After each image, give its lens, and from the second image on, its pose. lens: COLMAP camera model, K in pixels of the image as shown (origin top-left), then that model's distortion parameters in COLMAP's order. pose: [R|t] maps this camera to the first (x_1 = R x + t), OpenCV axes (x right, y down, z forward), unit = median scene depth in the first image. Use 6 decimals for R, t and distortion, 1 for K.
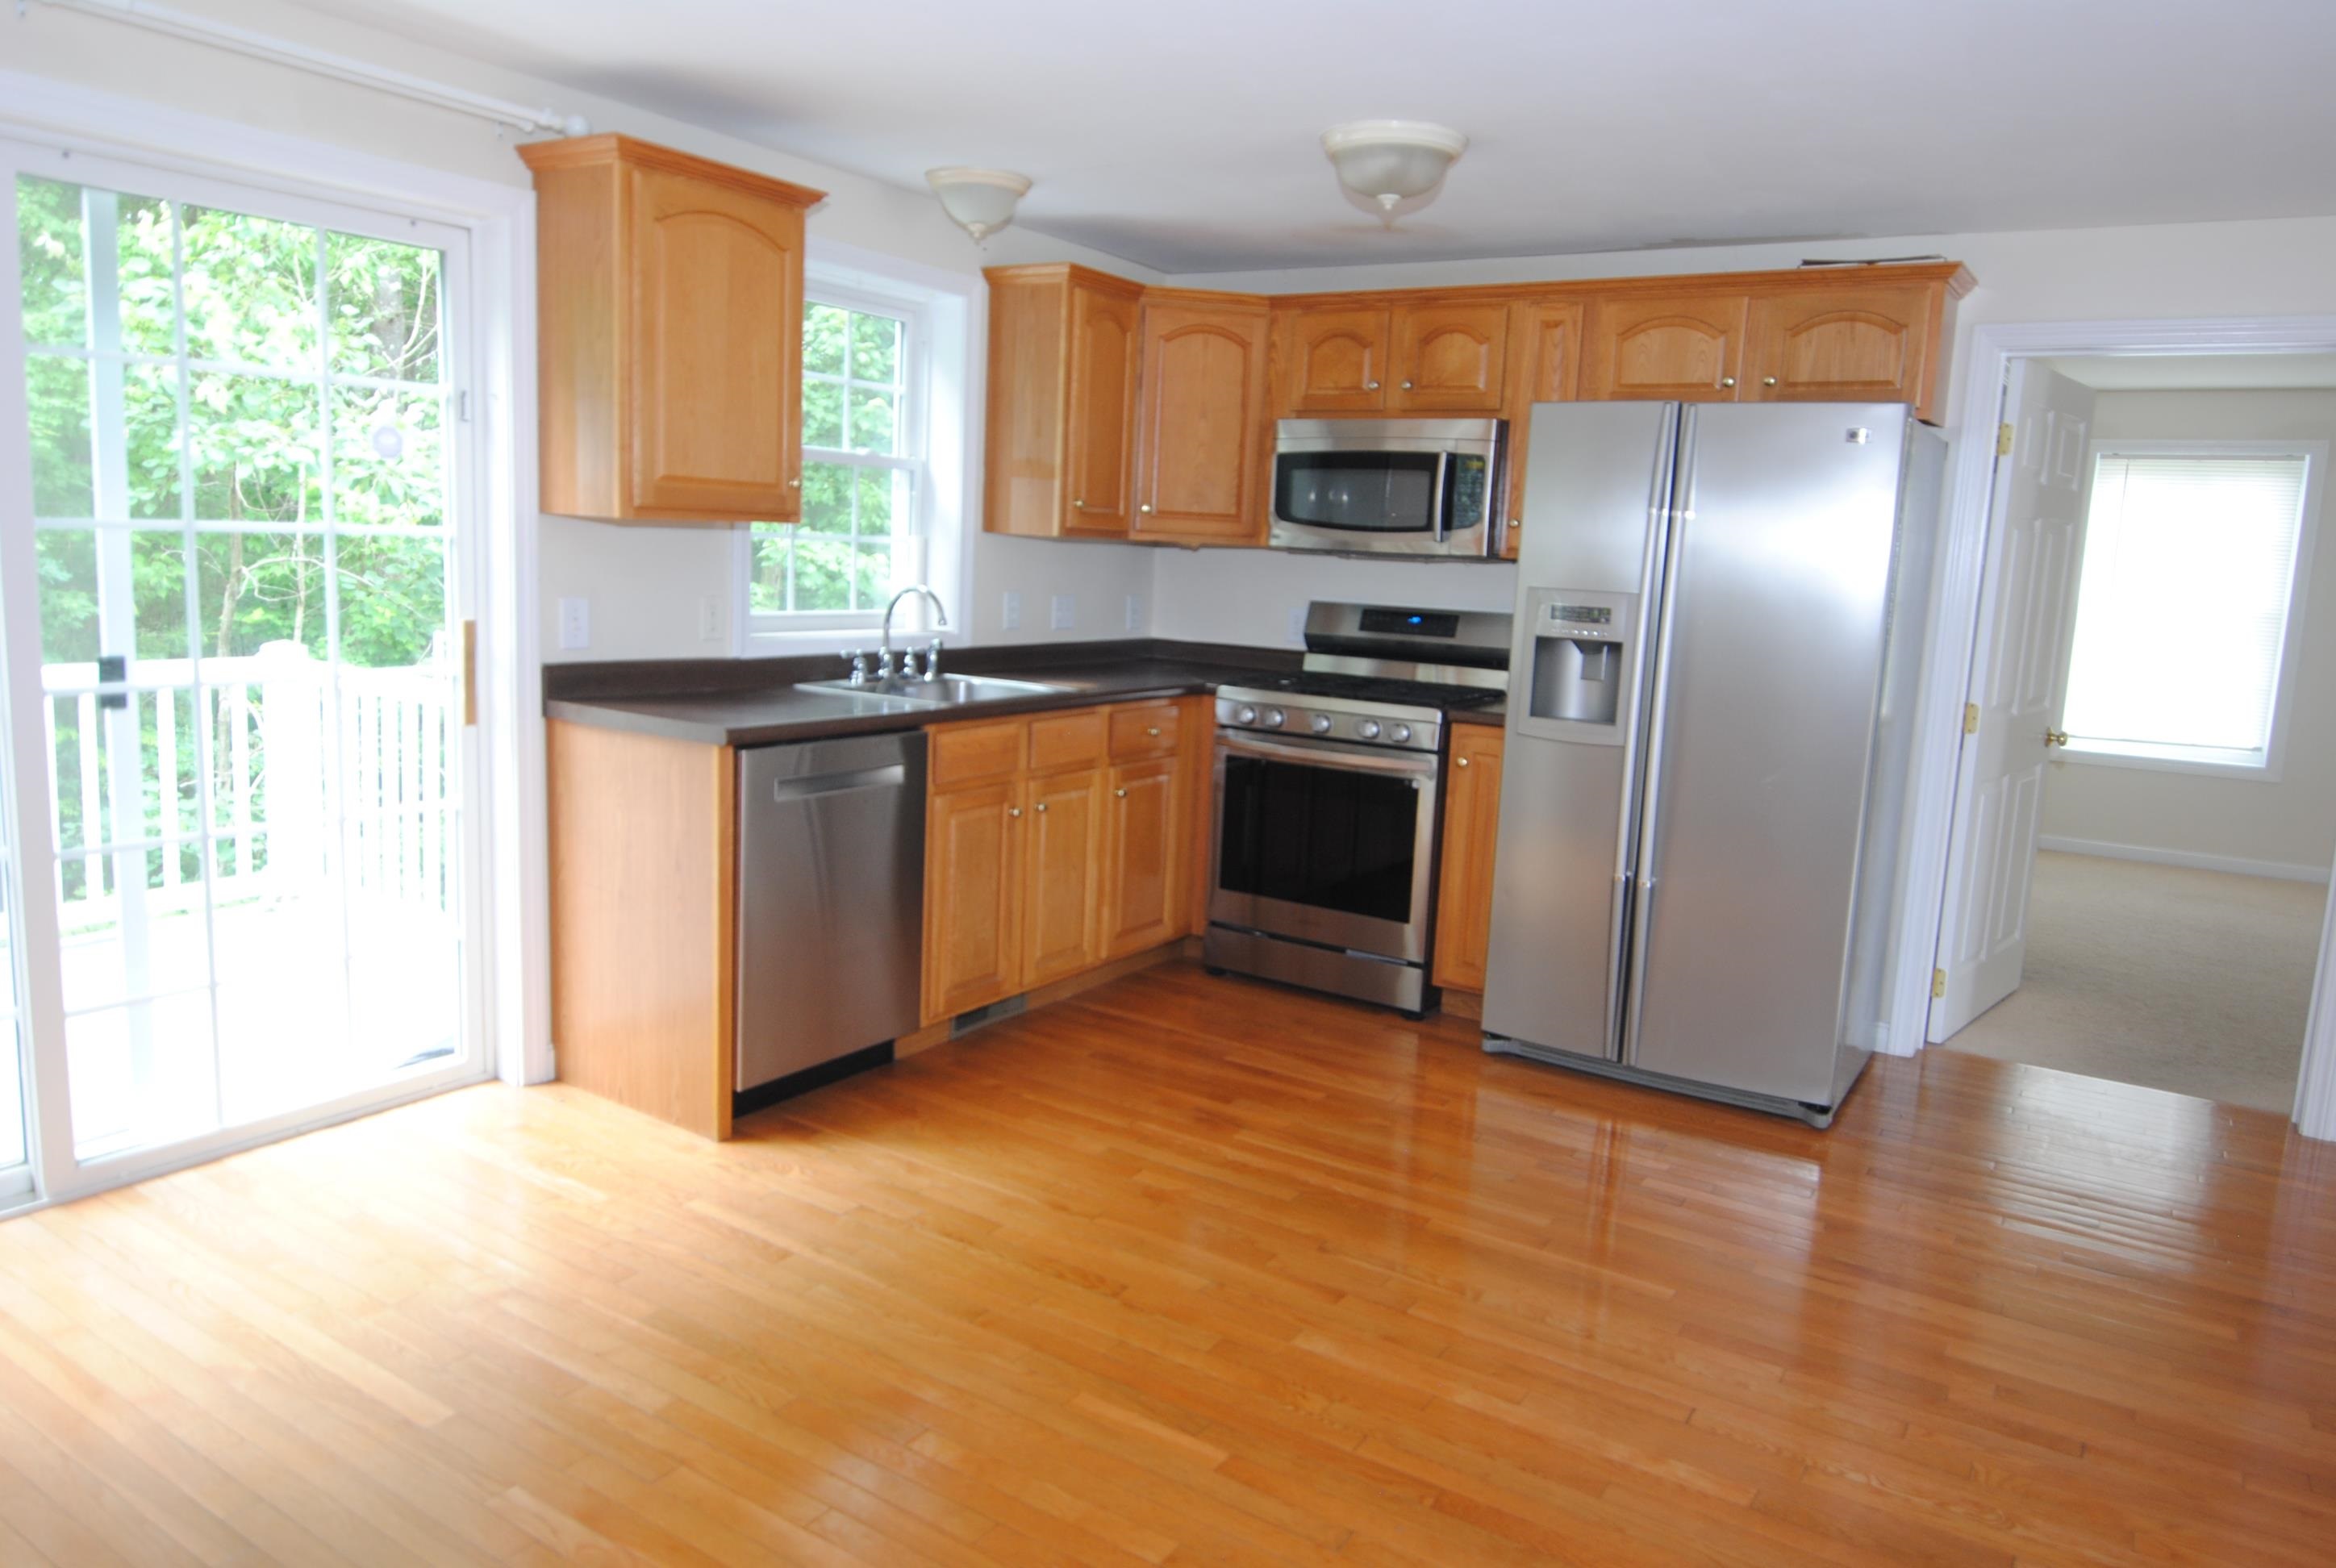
lens RADIAL K [[1557.7, 0, 1174.1], [0, 1557.7, 776.5], [0, 0, 1]] dist [-0.000381, -0.005566]
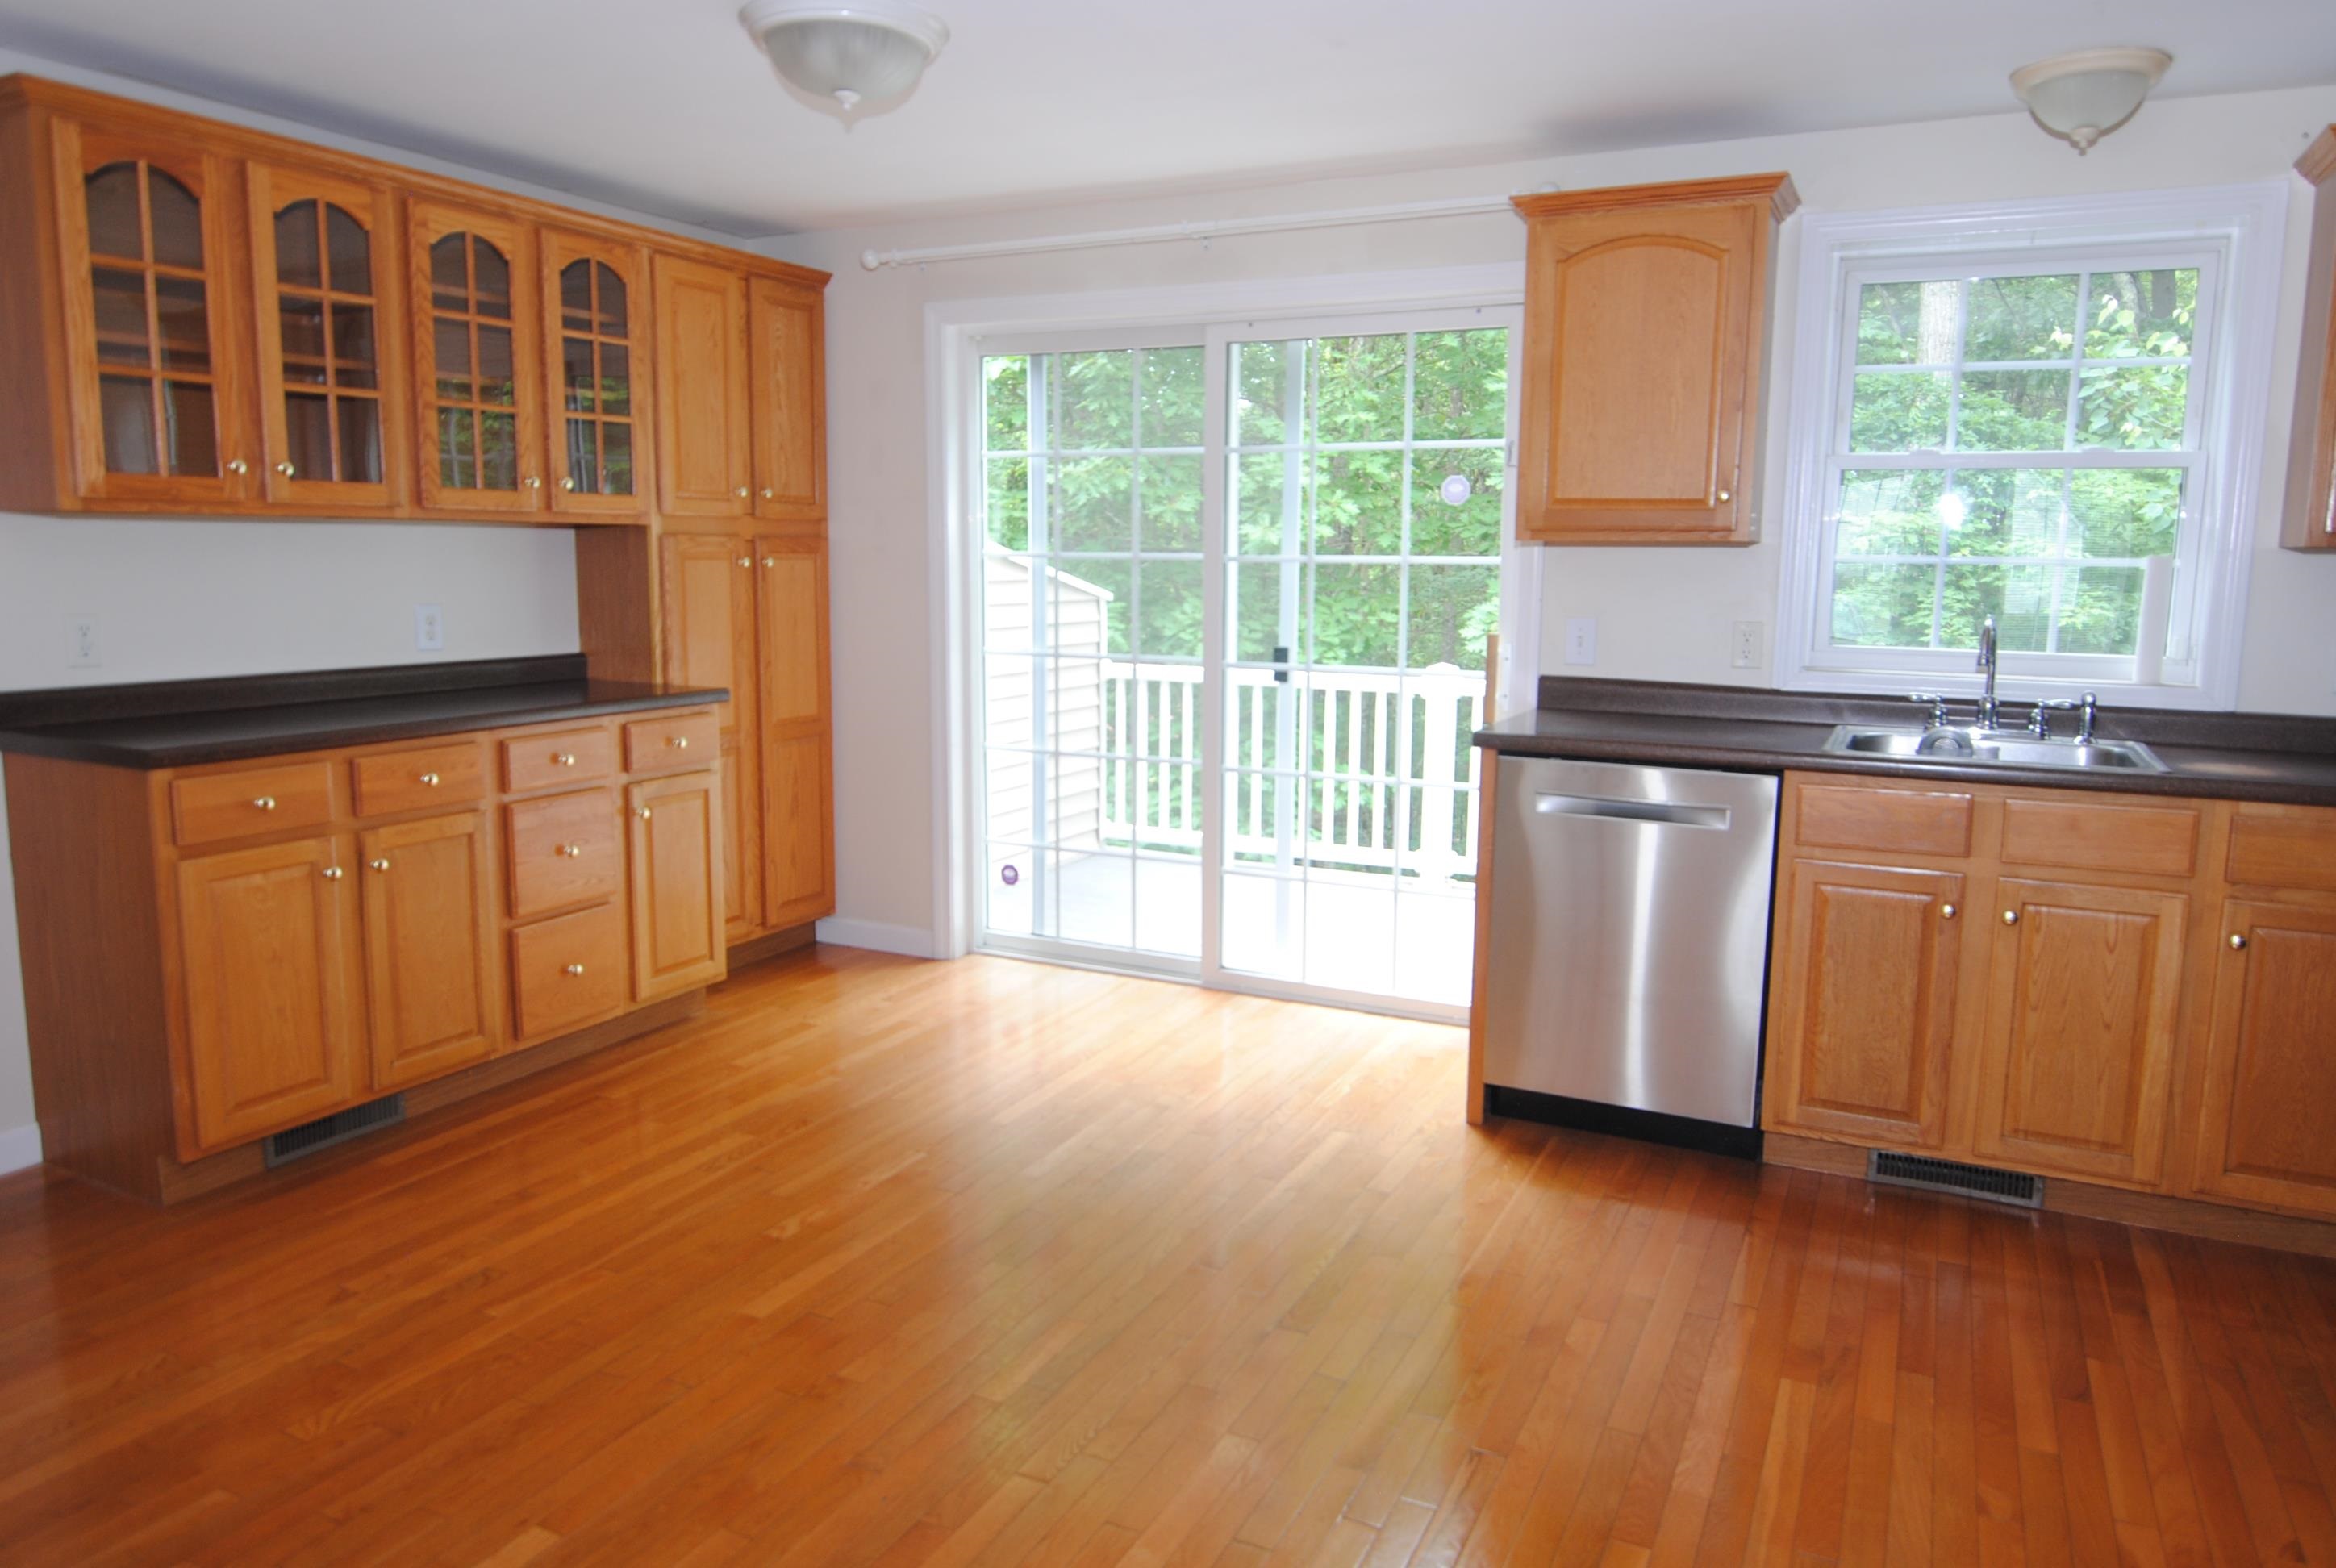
lens RADIAL K [[1565.7, 0, 1176.5], [0, 1565.7, 774.9], [0, 0, 1]] dist [-0.002203, -0.005551]
pose [[0.106861, 0.096667, -0.989564, 0.584960], [-0.158231, 0.984232, 0.079059, -0.041533], [0.981603, 0.148131, 0.120472, 0.524942]]
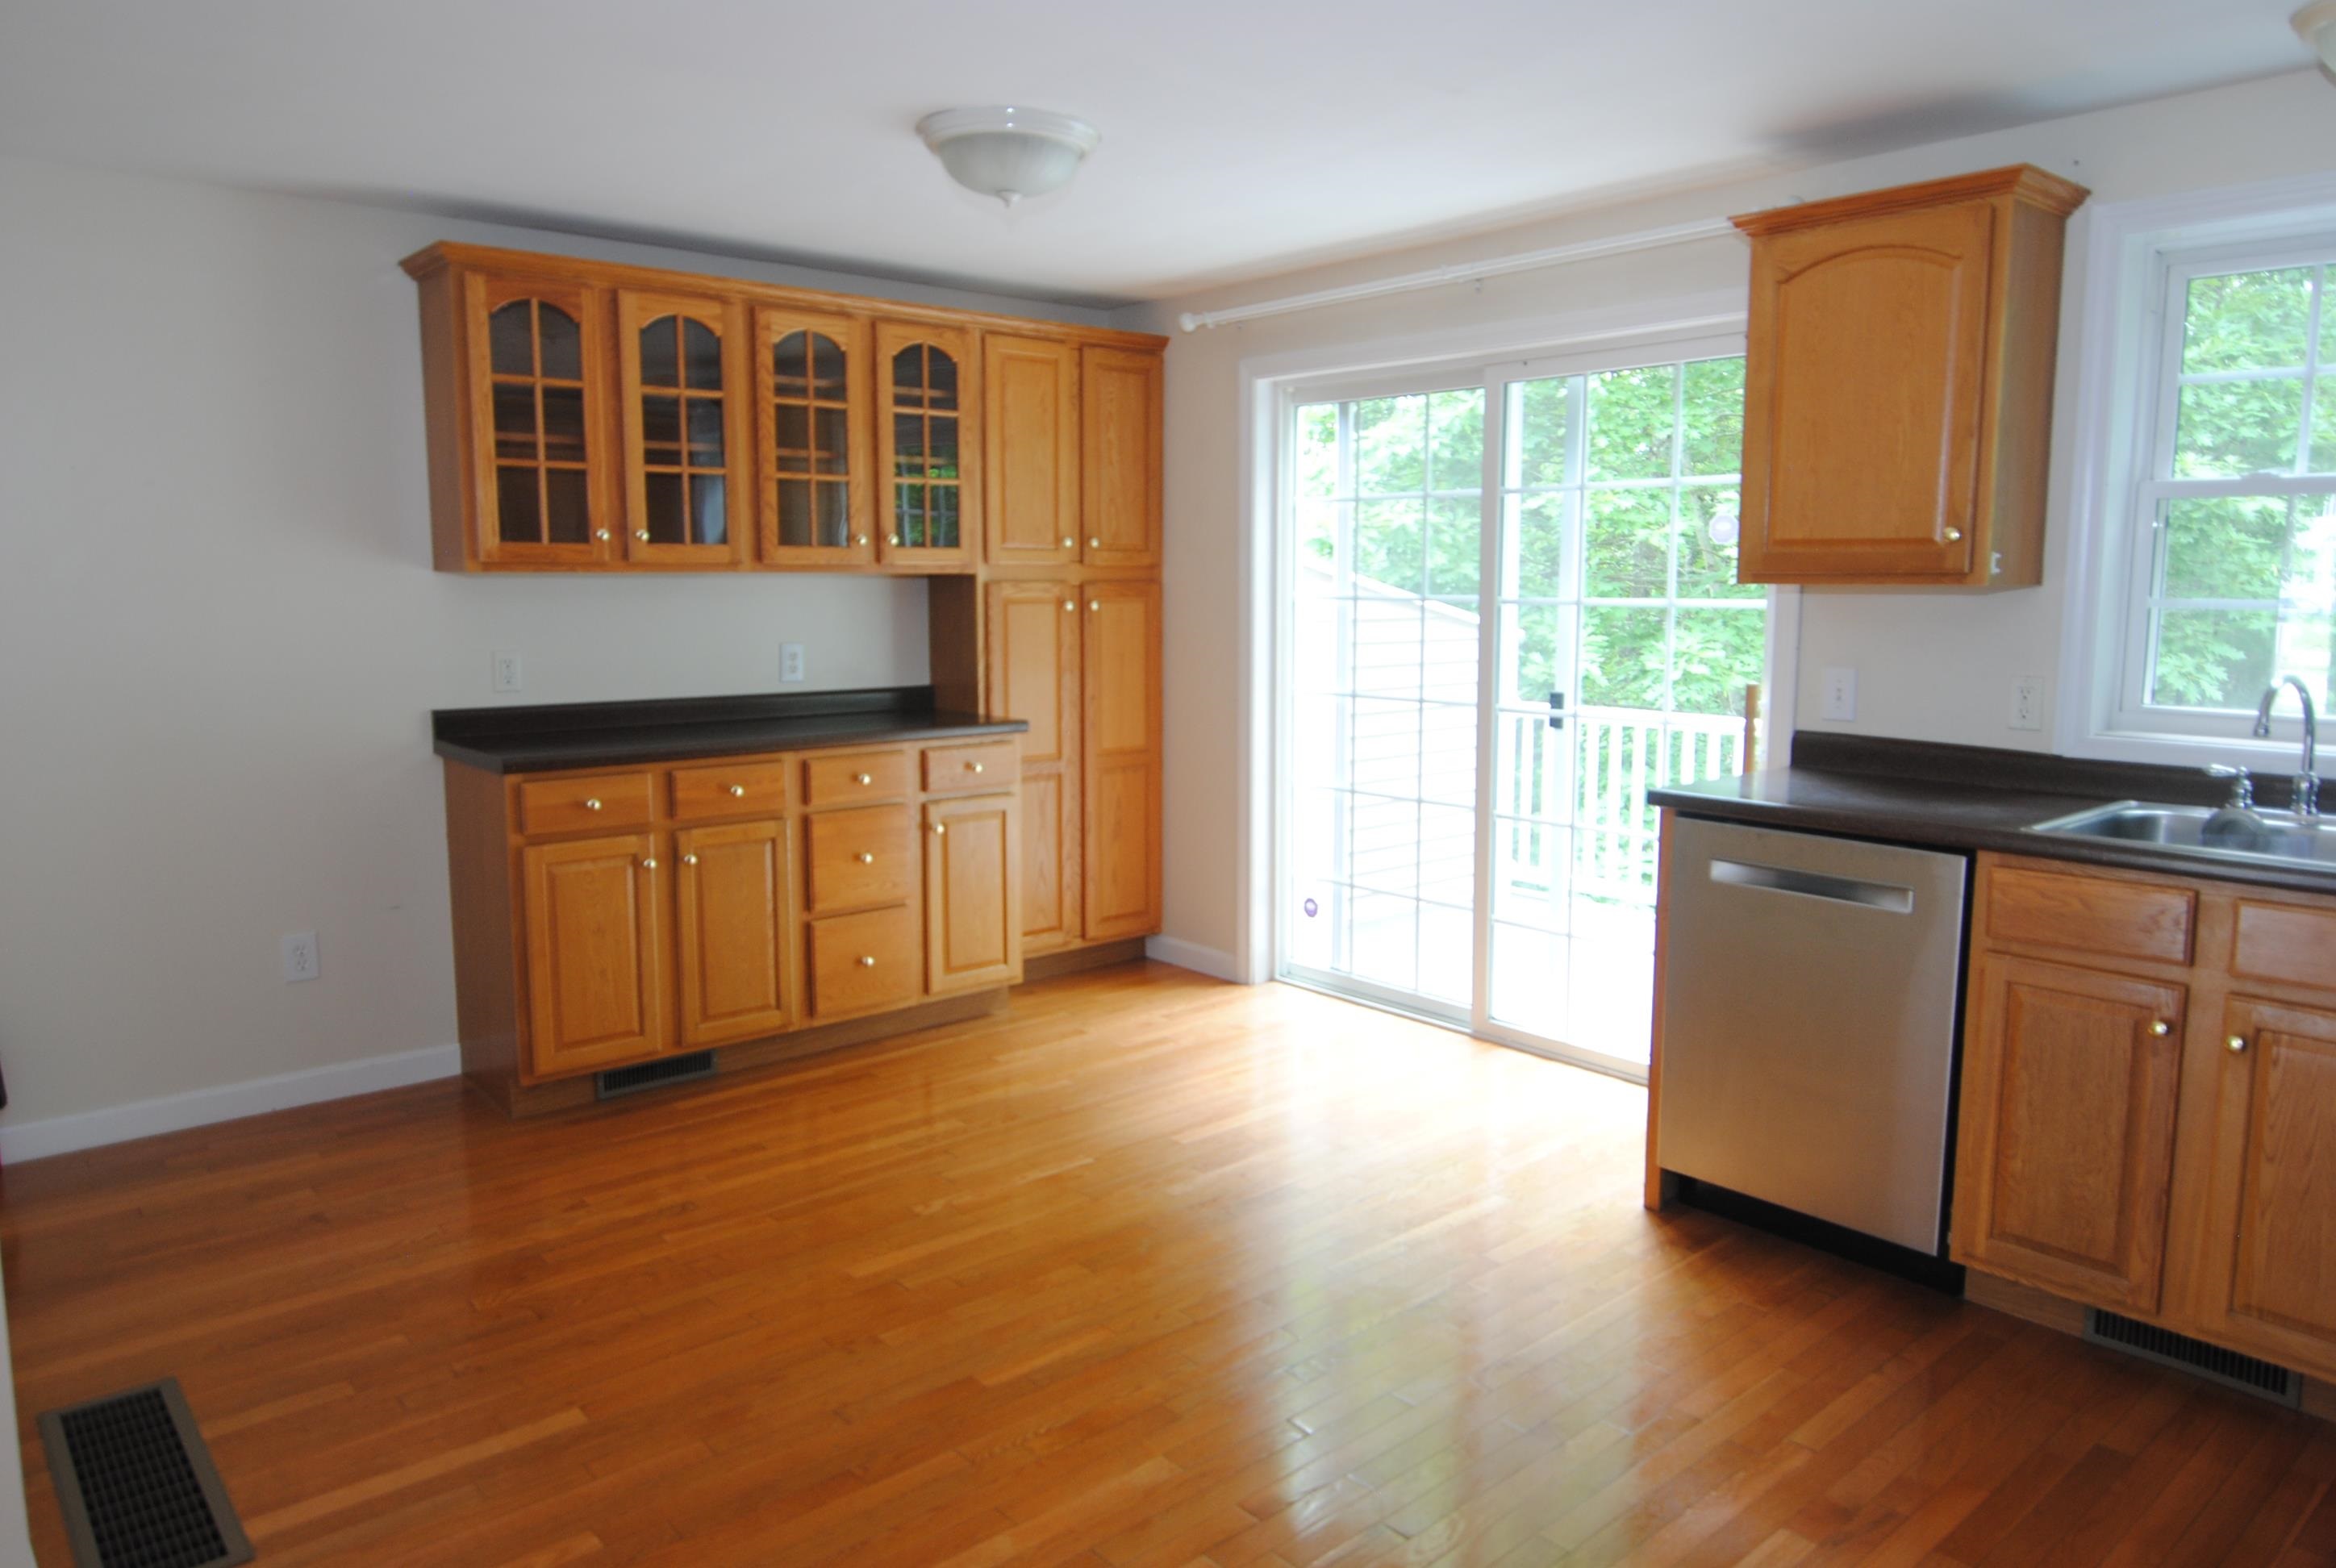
lens RADIAL K [[1556.2, 0, 1173.9], [0, 1556.2, 777.4], [0, 0, 1]] dist [-0.000927, -0.005002]
pose [[-0.283094, 0.076775, -0.956014, 0.586817], [-0.162186, 0.978603, 0.126616, -0.089467], [0.945279, 0.190897, -0.264585, 0.757981]]
